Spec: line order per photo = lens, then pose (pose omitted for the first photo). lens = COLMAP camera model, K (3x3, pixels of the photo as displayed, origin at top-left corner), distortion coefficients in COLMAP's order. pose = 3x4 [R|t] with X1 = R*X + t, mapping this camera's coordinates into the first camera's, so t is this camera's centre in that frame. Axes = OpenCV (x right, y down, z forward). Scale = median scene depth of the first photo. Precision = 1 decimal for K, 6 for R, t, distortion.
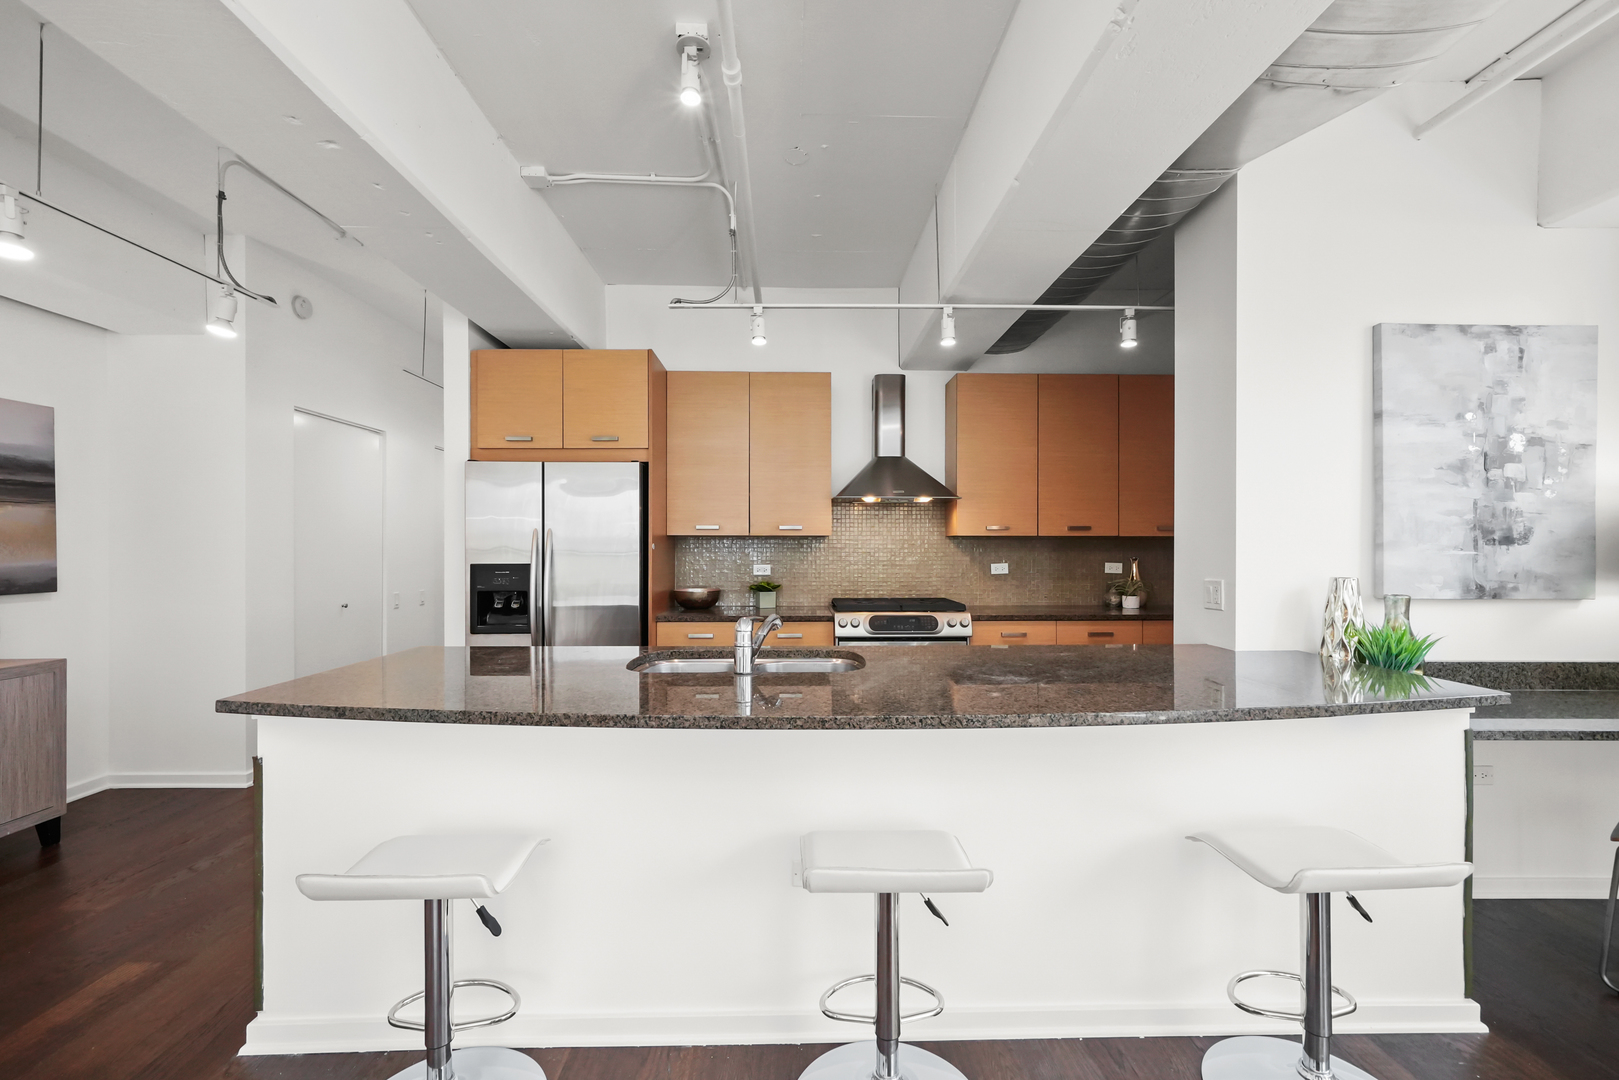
lens RADIAL K [[667.5, 0, 813.6], [0, 667.5, 551.1], [0, 0, 1]] dist [-0.009373, 0.003489]
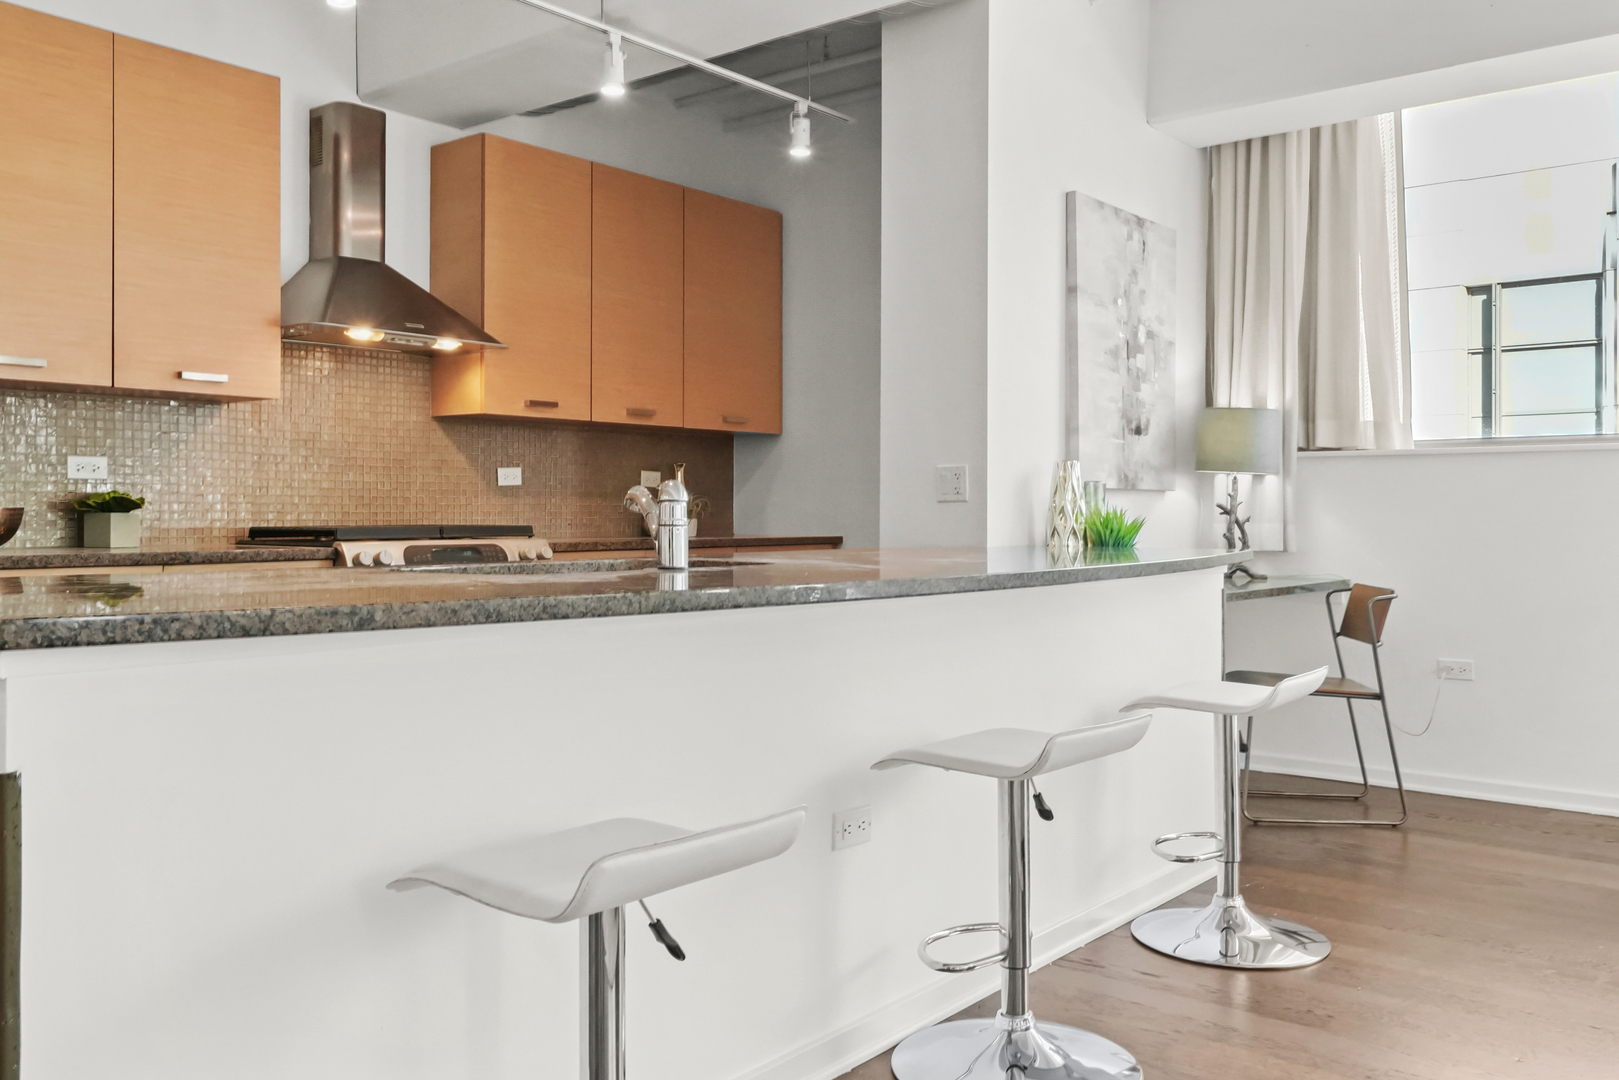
lens RADIAL K [[1315.5, 0, 787.0], [0, 1315.5, 502.5], [0, 0, 1]] dist [0.015938, 0.022159]
pose [[0.662052, 0.004844, 0.749442, -0.555018], [0.000956, 0.999973, -0.007308, 0.074468], [-0.749457, 0.005555, 0.662030, 0.058395]]
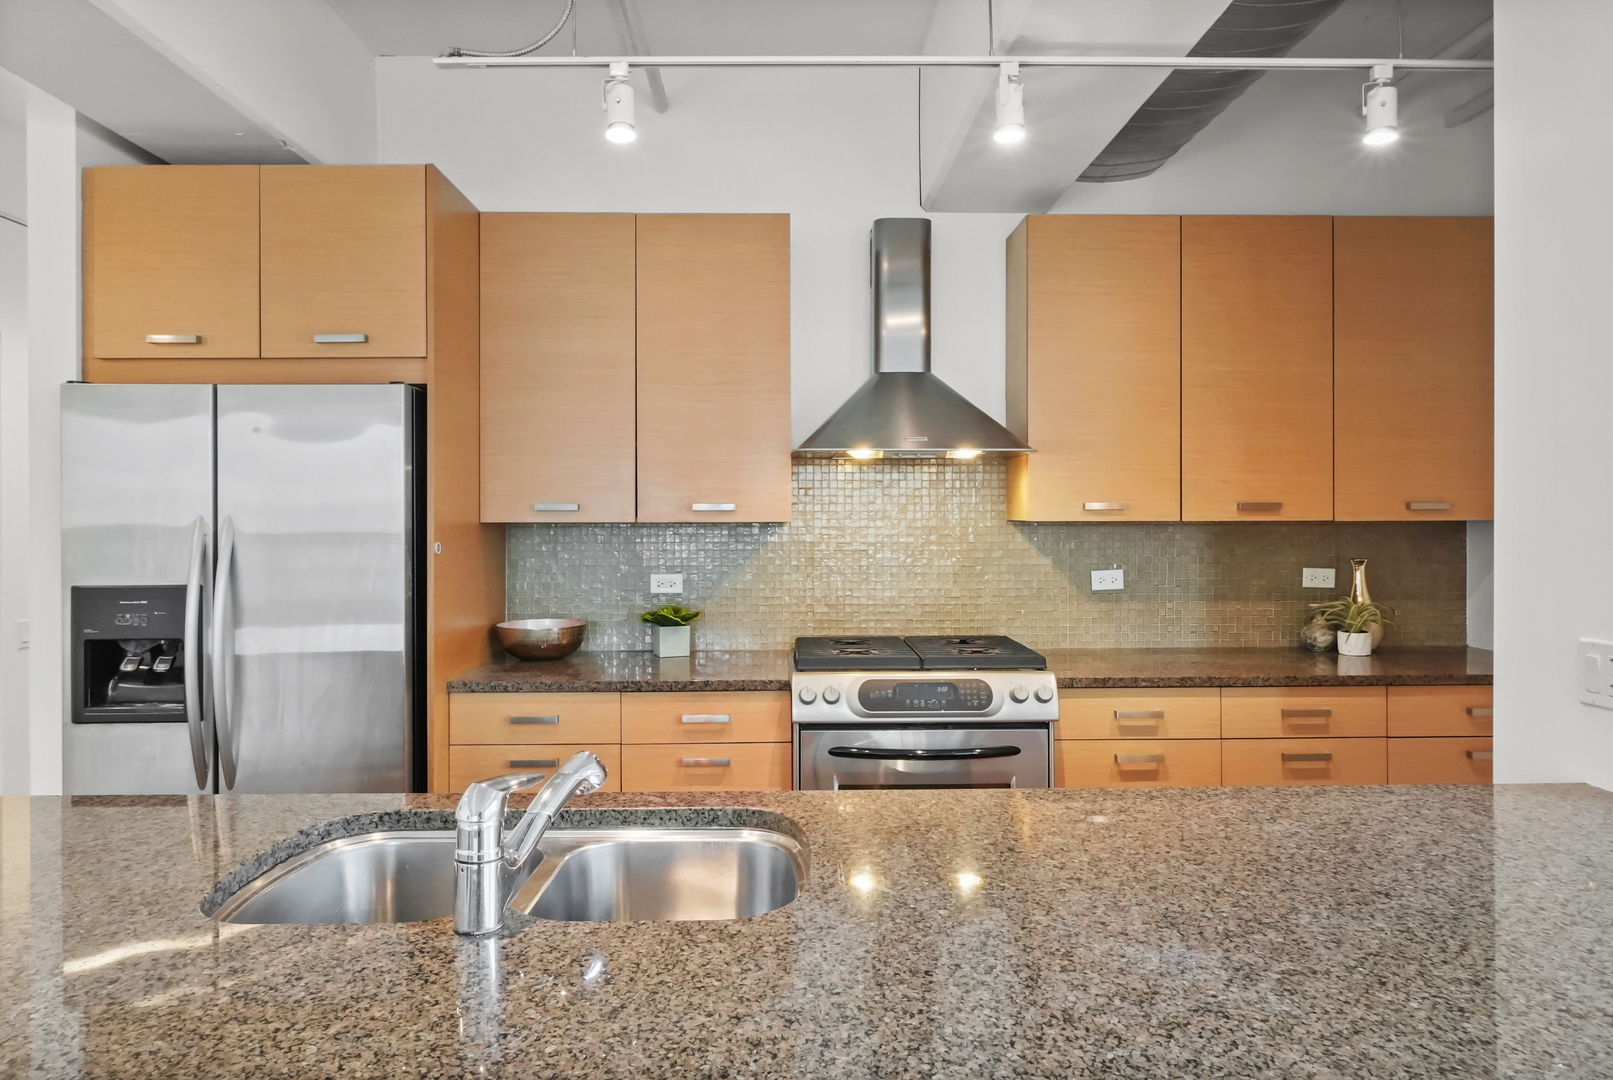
lens RADIAL K [[998.7, 0, 807.4], [0, 998.7, 519.6], [0, 0, 1]] dist [-0.010157, 0.002760]
pose [[0.999986, -0.002697, -0.004556, 0.051128], [0.002697, 0.999996, 0.000004, -0.029860], [0.004556, -0.000016, 0.999990, 0.246328]]
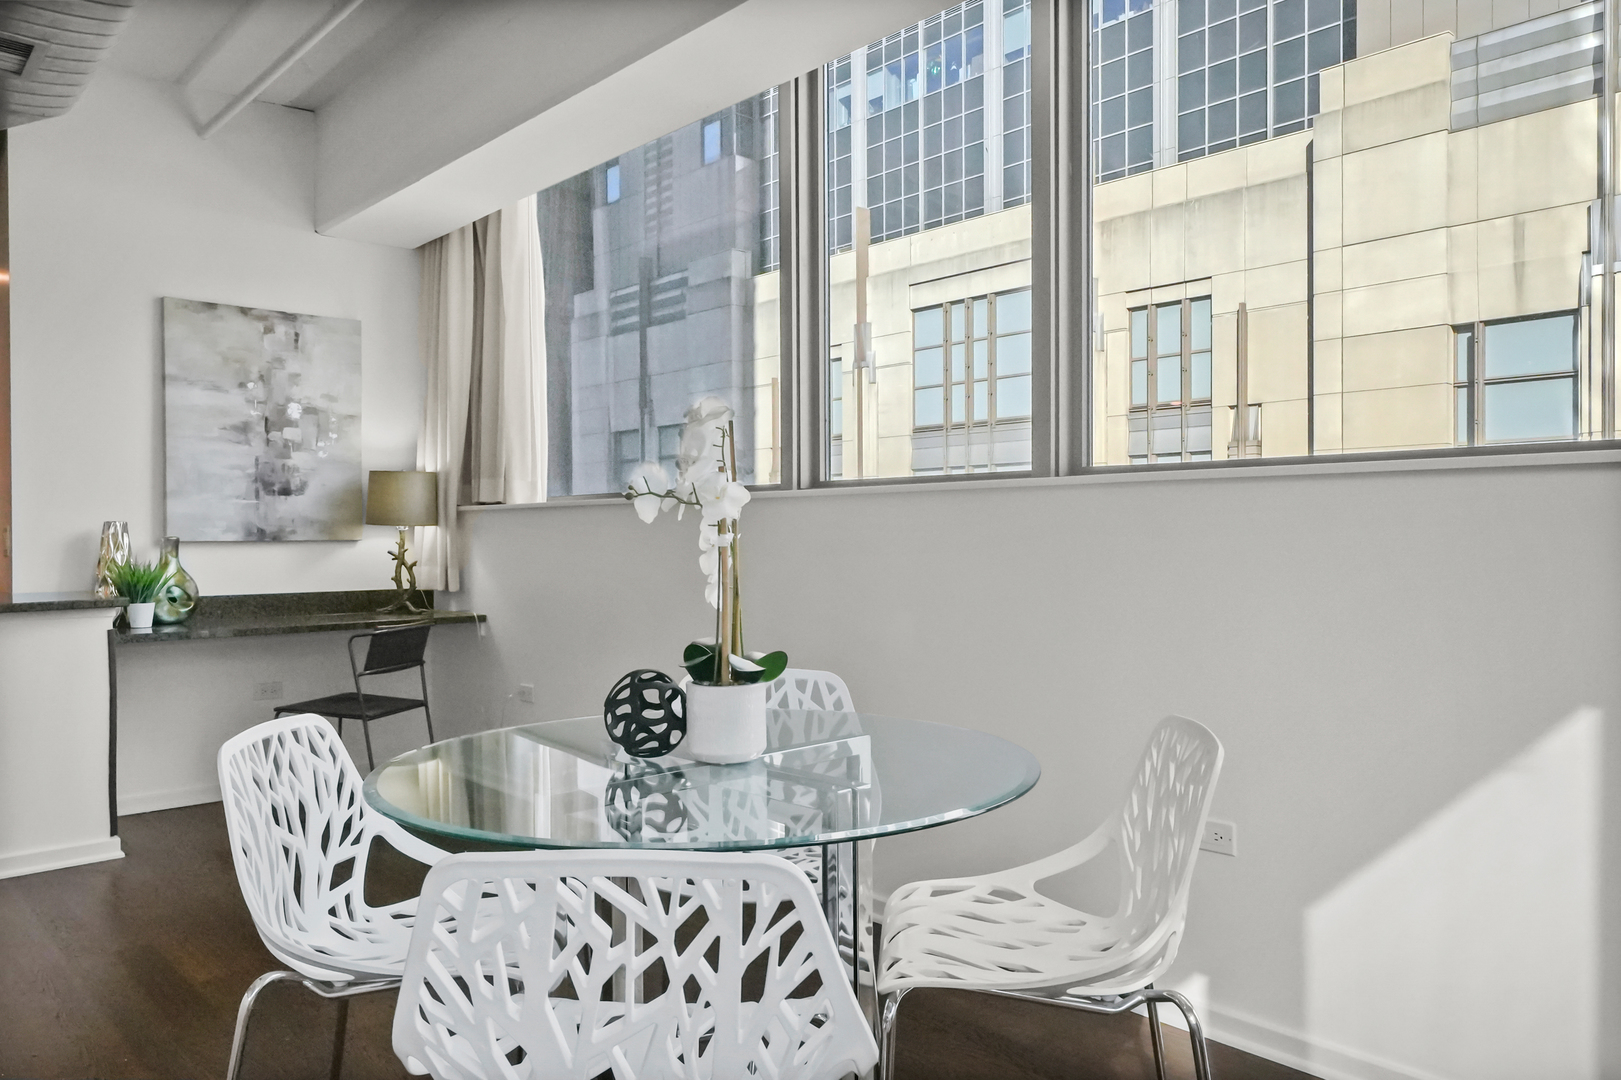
lens RADIAL K [[1130.5, 0, 801.7], [0, 1130.5, 540.9], [0, 0, 1]] dist [-0.001738, 0.010471]
pose [[0.760123, -0.009706, 0.649707, 0.298499], [0.008414, 0.999952, 0.005094, 0.049369], [-0.649725, 0.001595, 0.760168, -0.813443]]
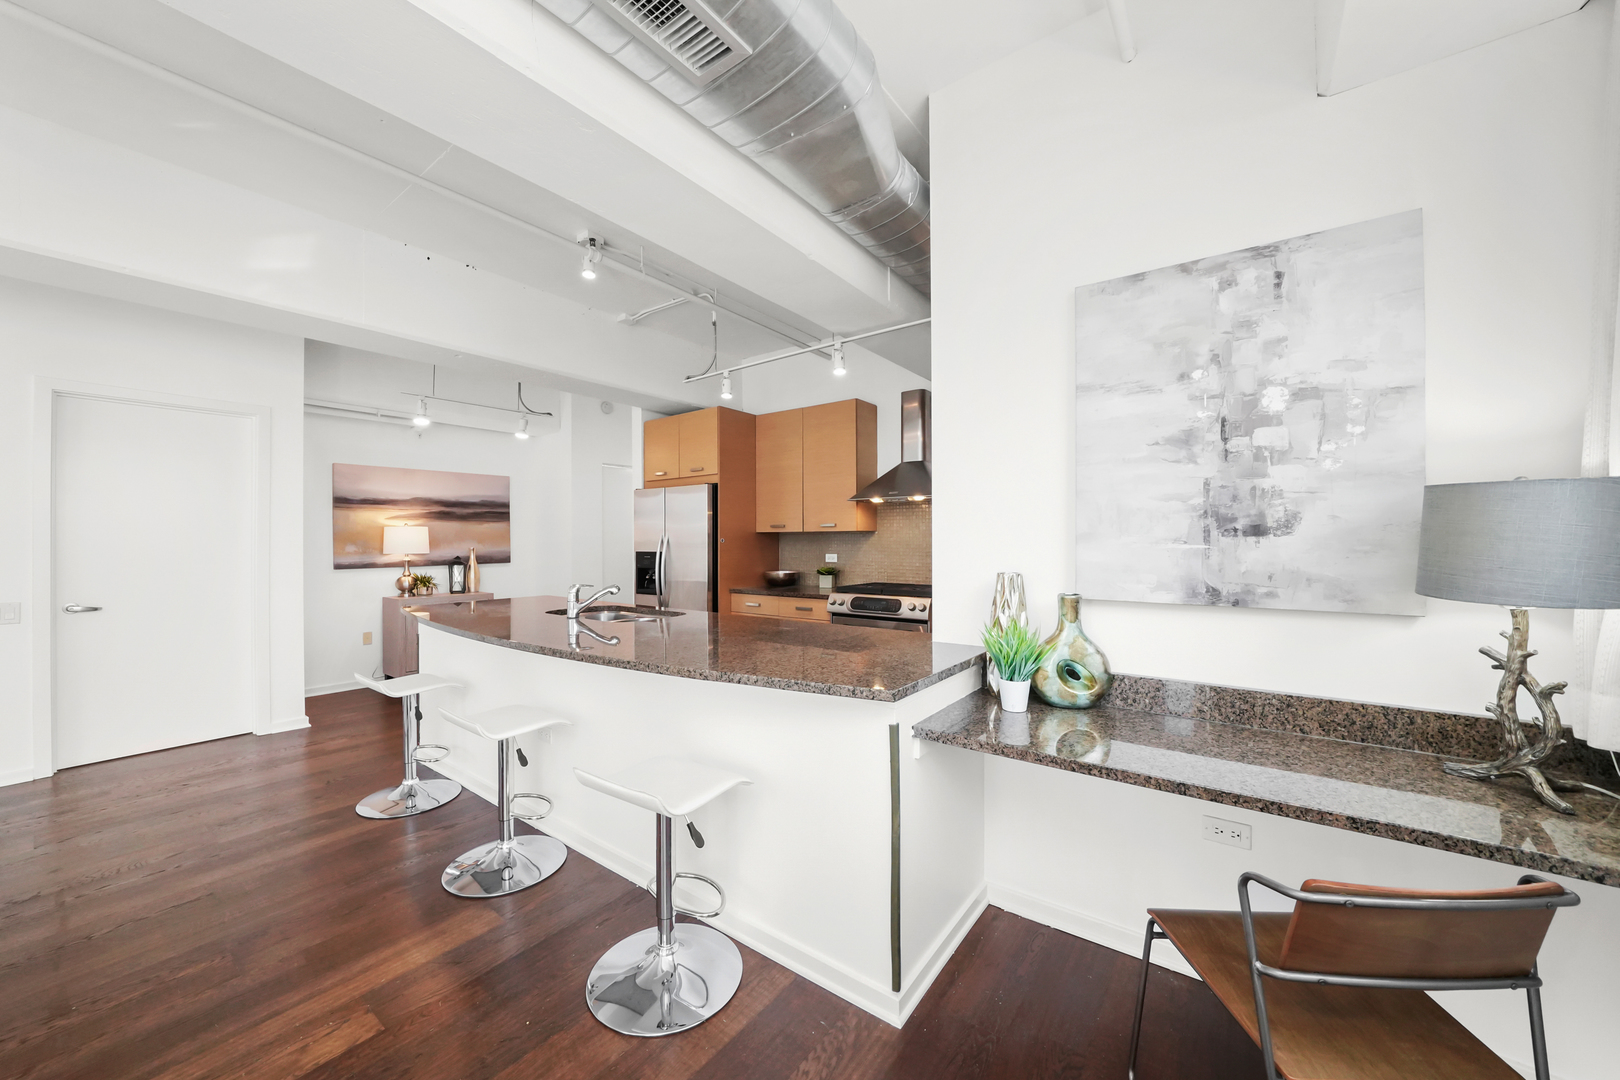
lens RADIAL K [[590.4, 0, 804.5], [0, 590.4, 540.3], [0, 0, 1]] dist [-0.021458, 0.002190]
pose [[0.781821, -0.004038, -0.623490, 0.740846], [0.002314, 0.999991, -0.003574, -0.002475], [0.623499, 0.001351, 0.781823, 0.112532]]
